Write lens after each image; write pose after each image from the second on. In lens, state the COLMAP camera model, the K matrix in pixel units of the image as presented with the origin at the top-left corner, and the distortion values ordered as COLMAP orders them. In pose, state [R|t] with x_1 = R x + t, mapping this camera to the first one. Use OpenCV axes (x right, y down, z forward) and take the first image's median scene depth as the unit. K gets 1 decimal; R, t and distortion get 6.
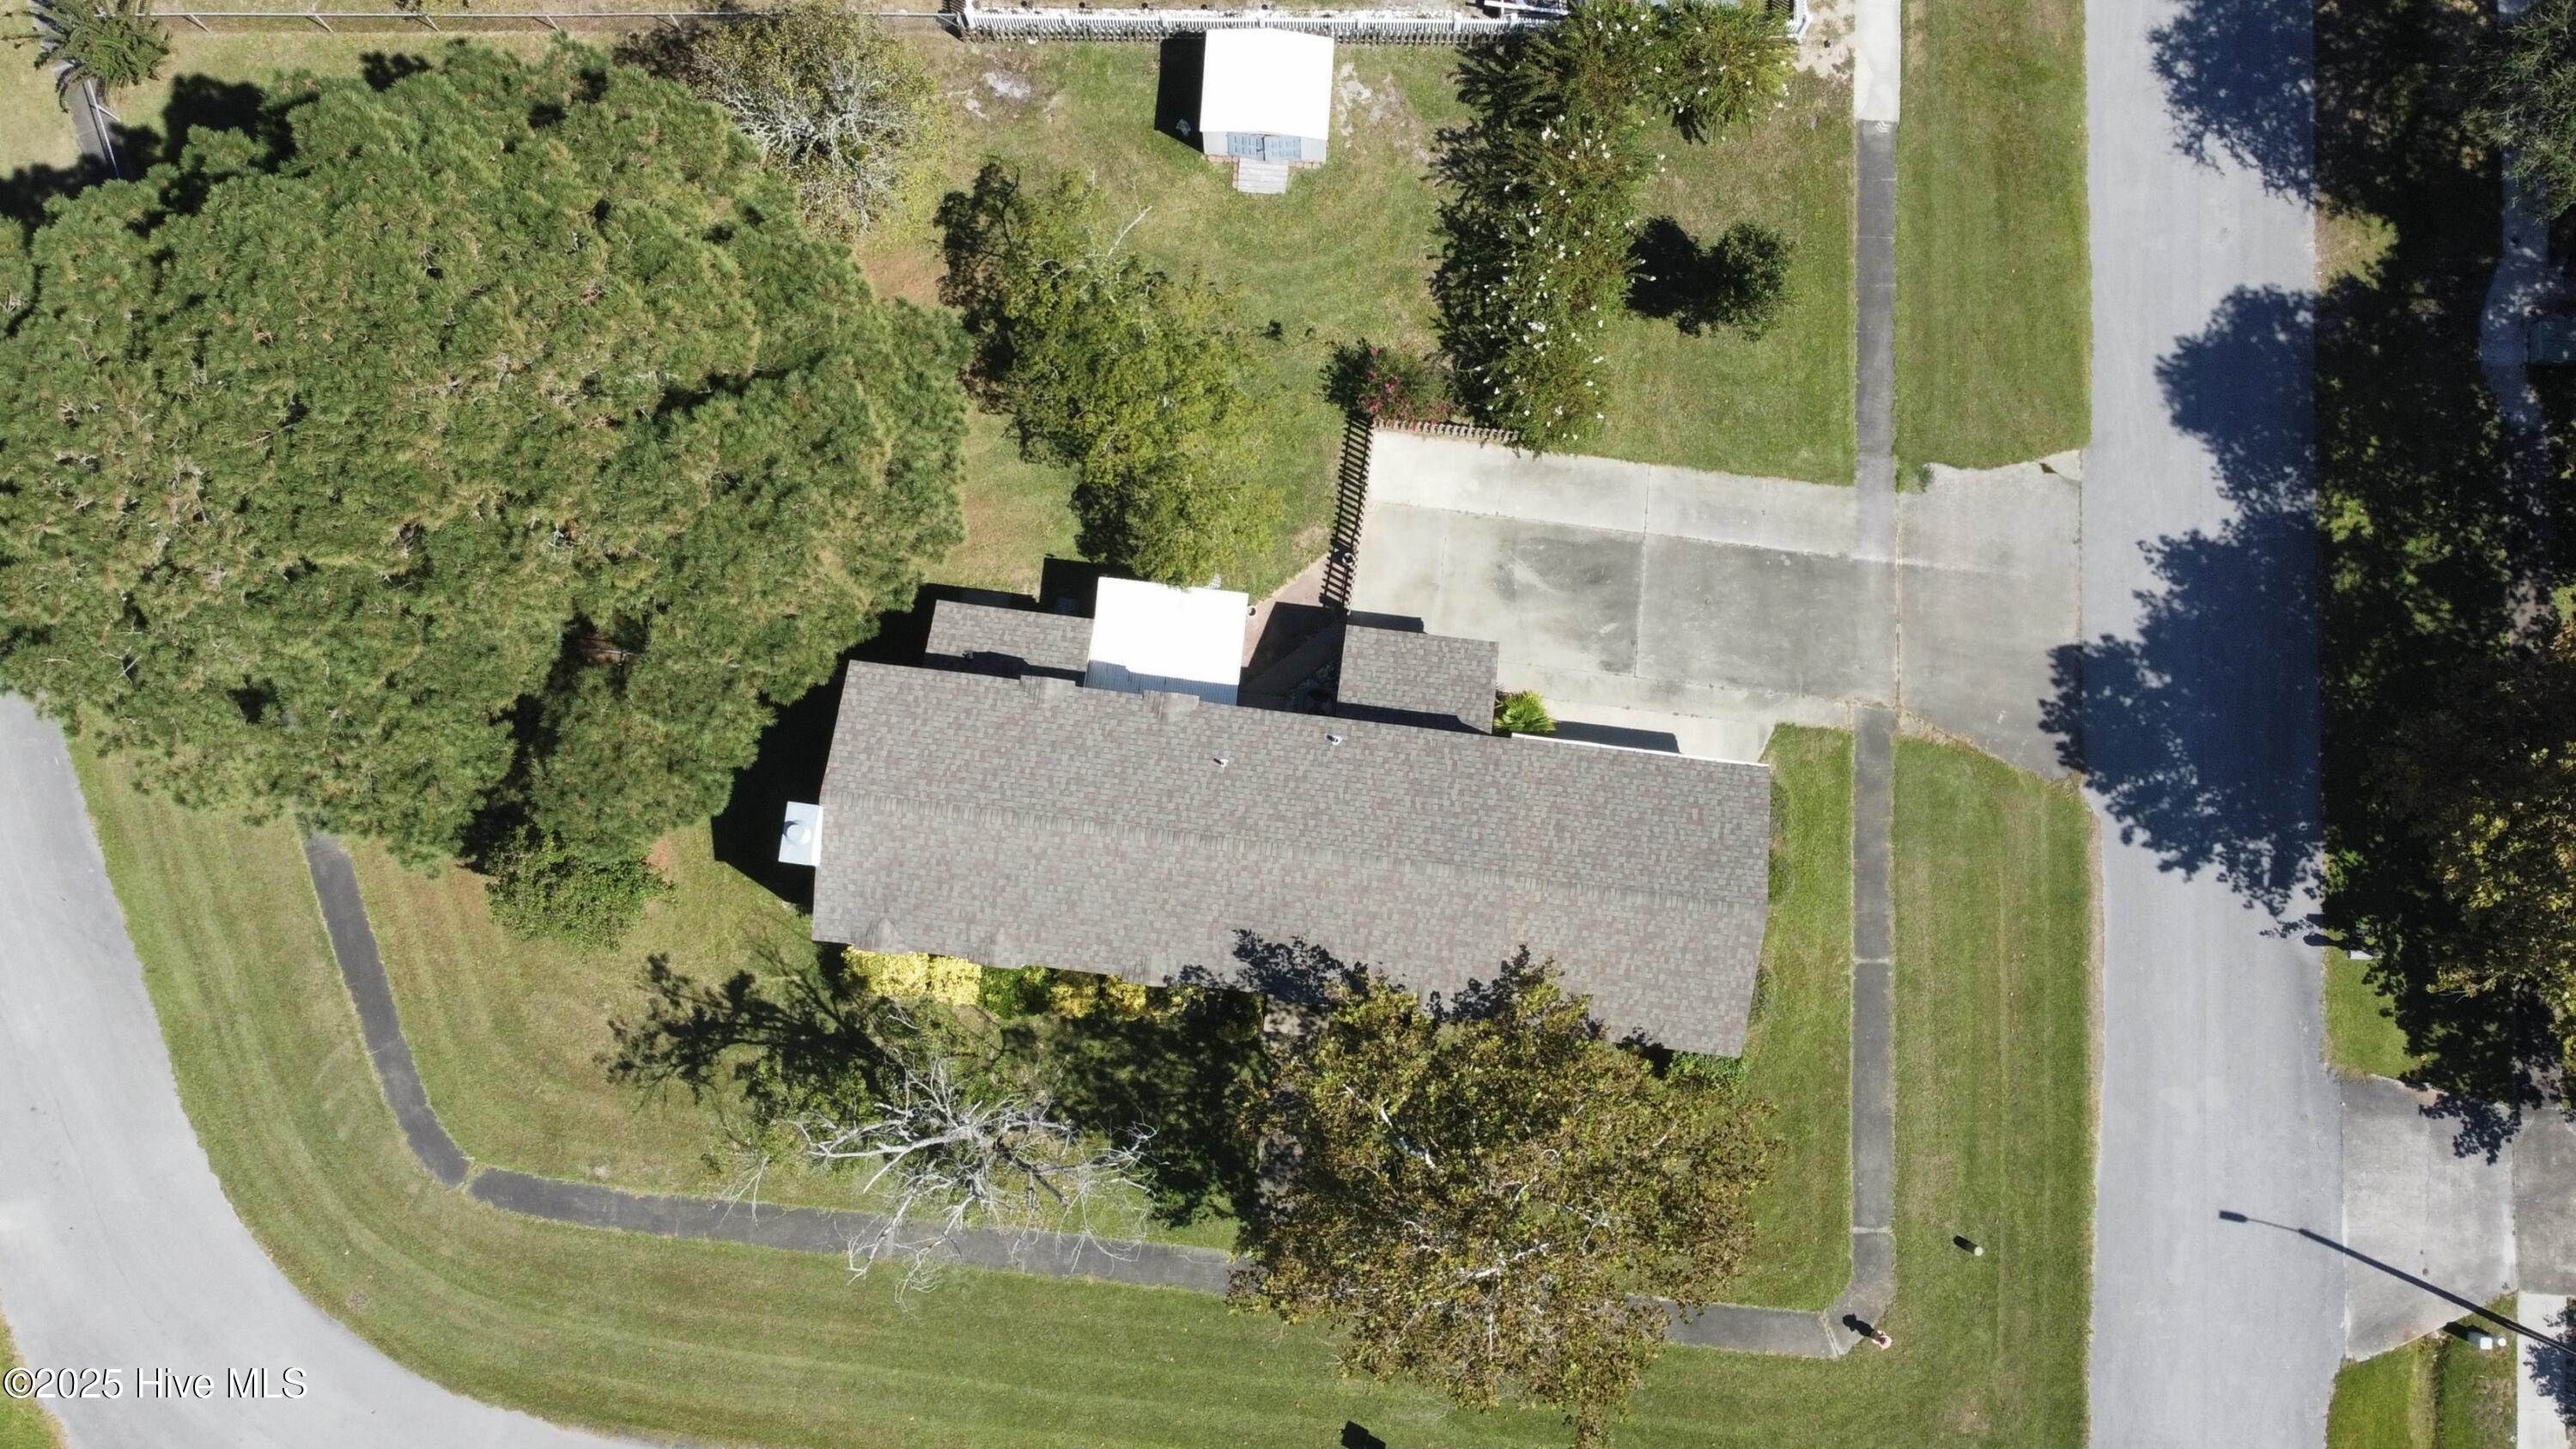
lens RADIAL K [[1944.3, 0, 1288.0], [0, 1944.3, 724.5], [0, 0, 1]] dist [-0.003870, 0.000509]
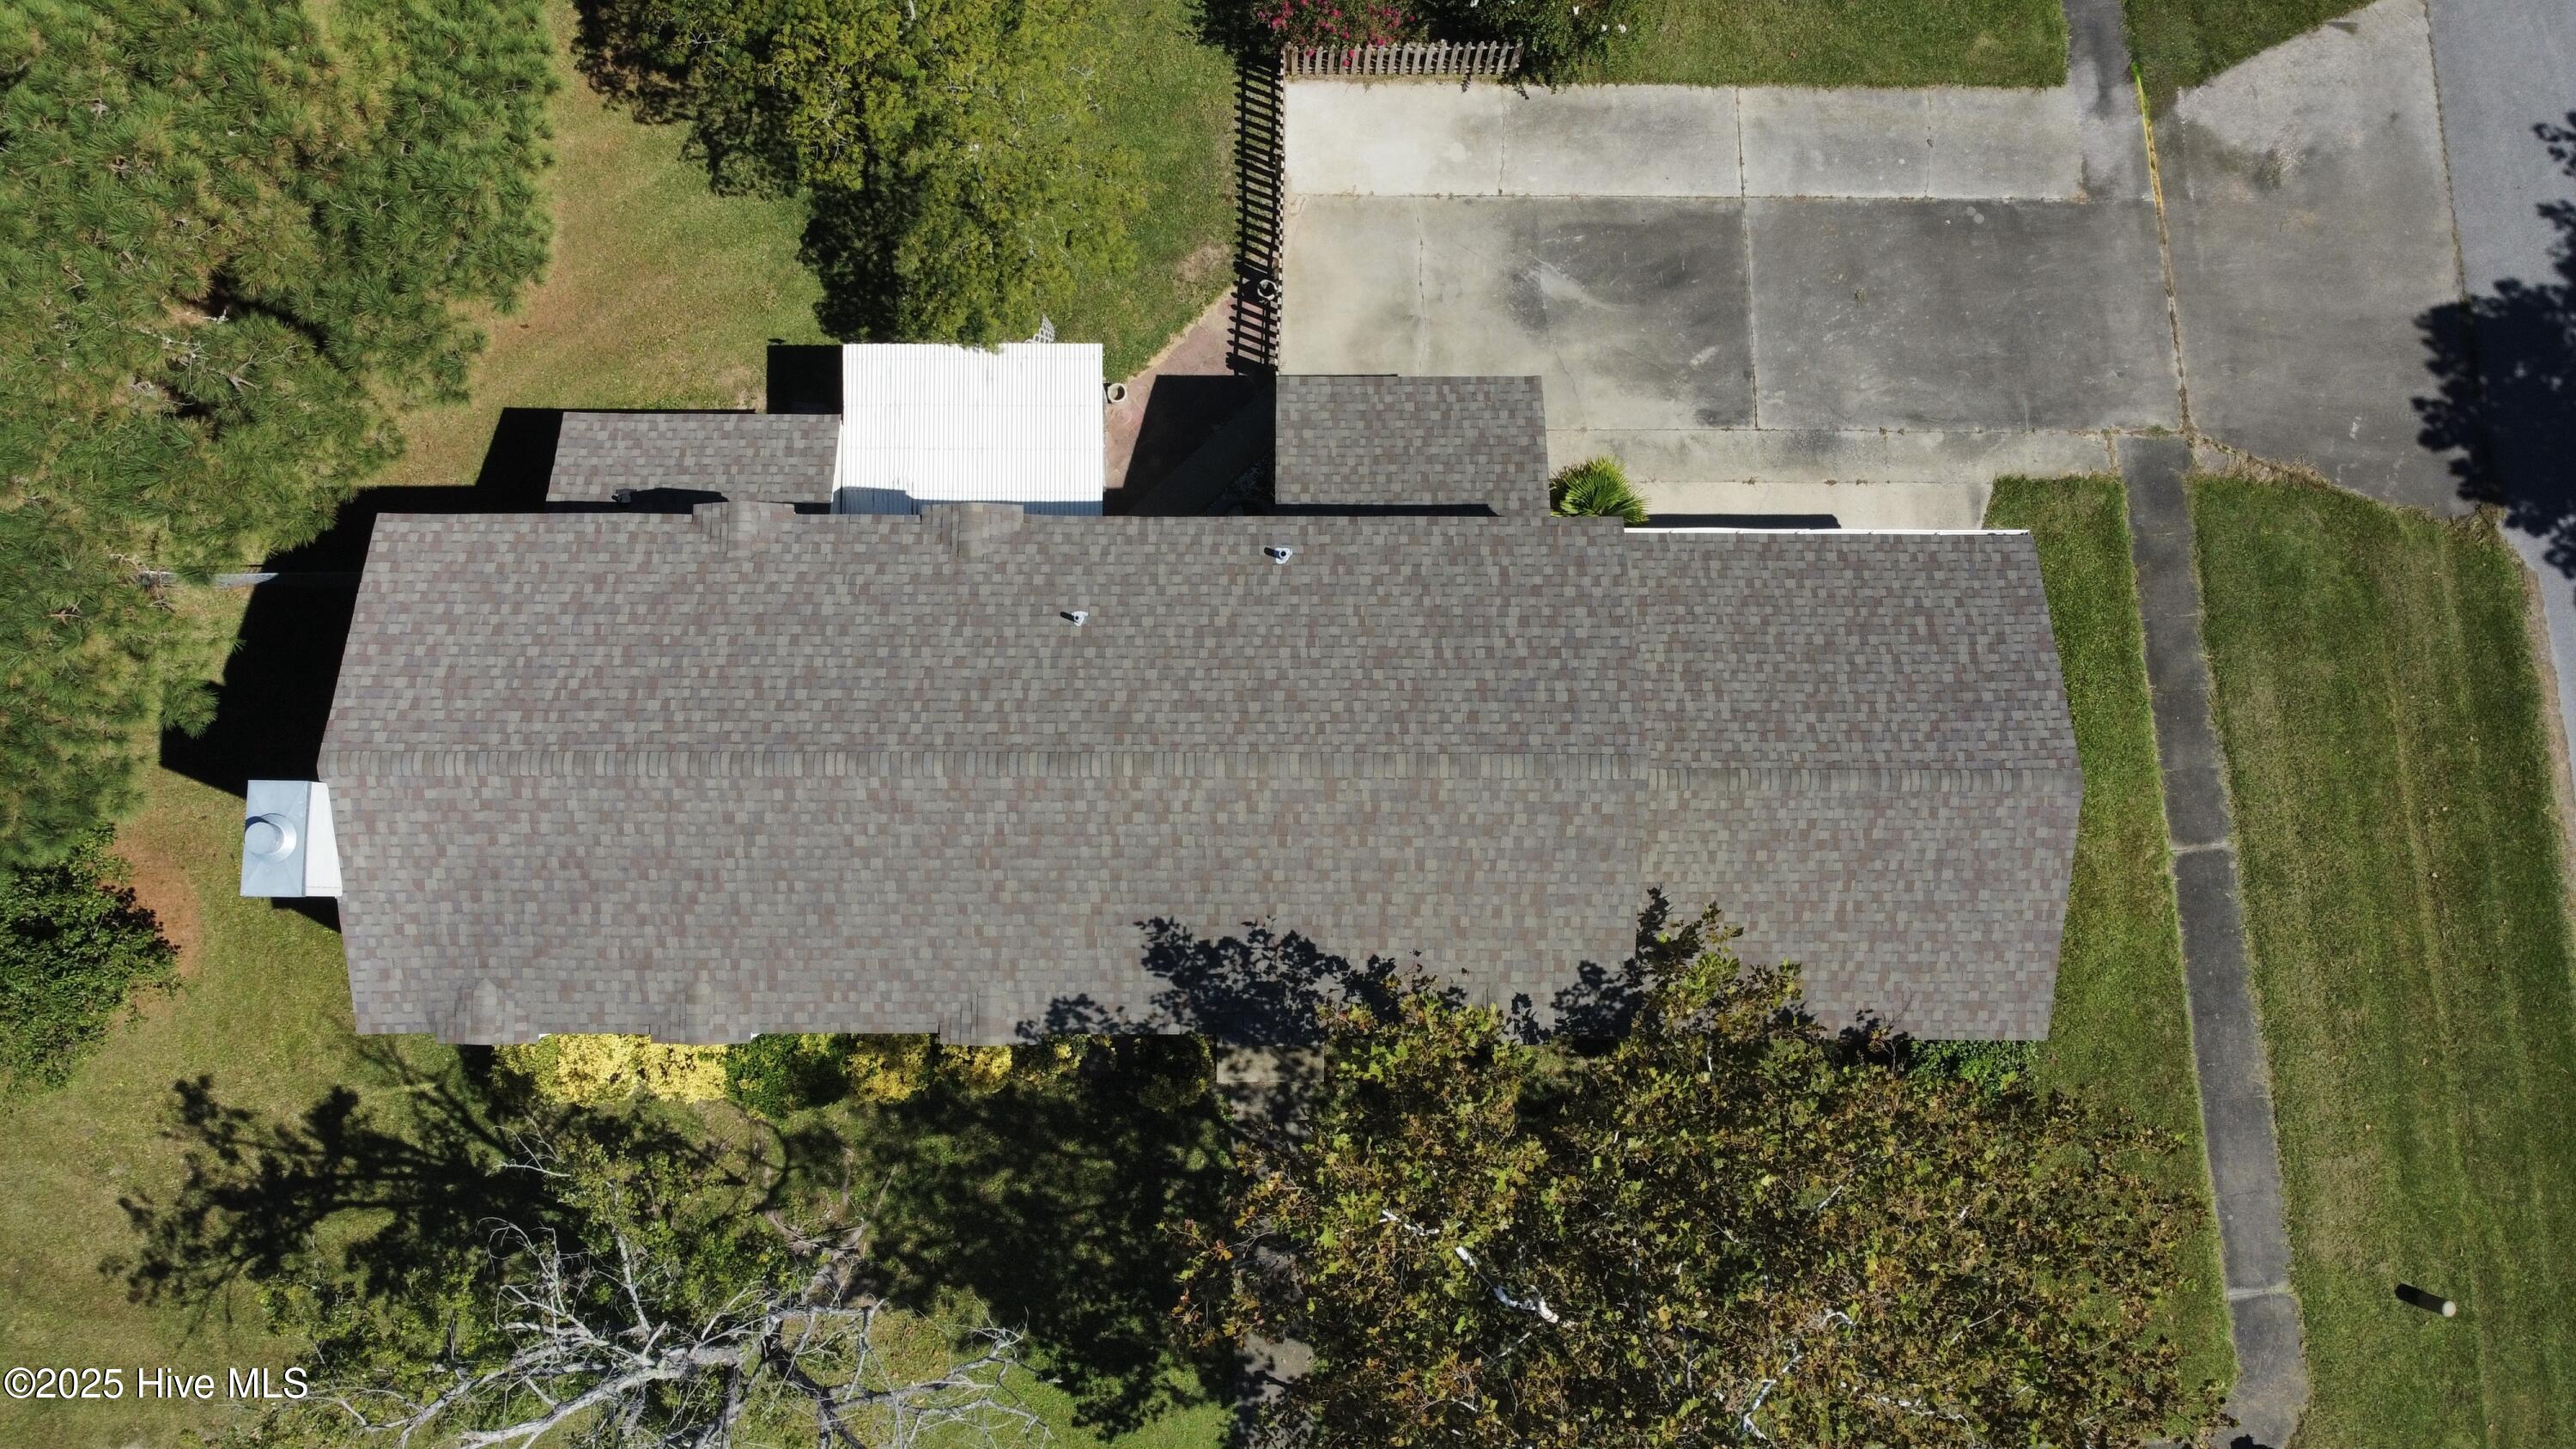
lens RADIAL K [[1895.5, 0, 1247.6], [0, 1895.5, 687.6], [0, 0, 1]] dist [-0.006228, 0.003682]
pose [[0.993106, -0.116880, 0.008967, 0.005387], [0.116958, 0.993098, -0.008818, 0.043038], [-0.007875, 0.009806, 0.999921, 0.417500]]
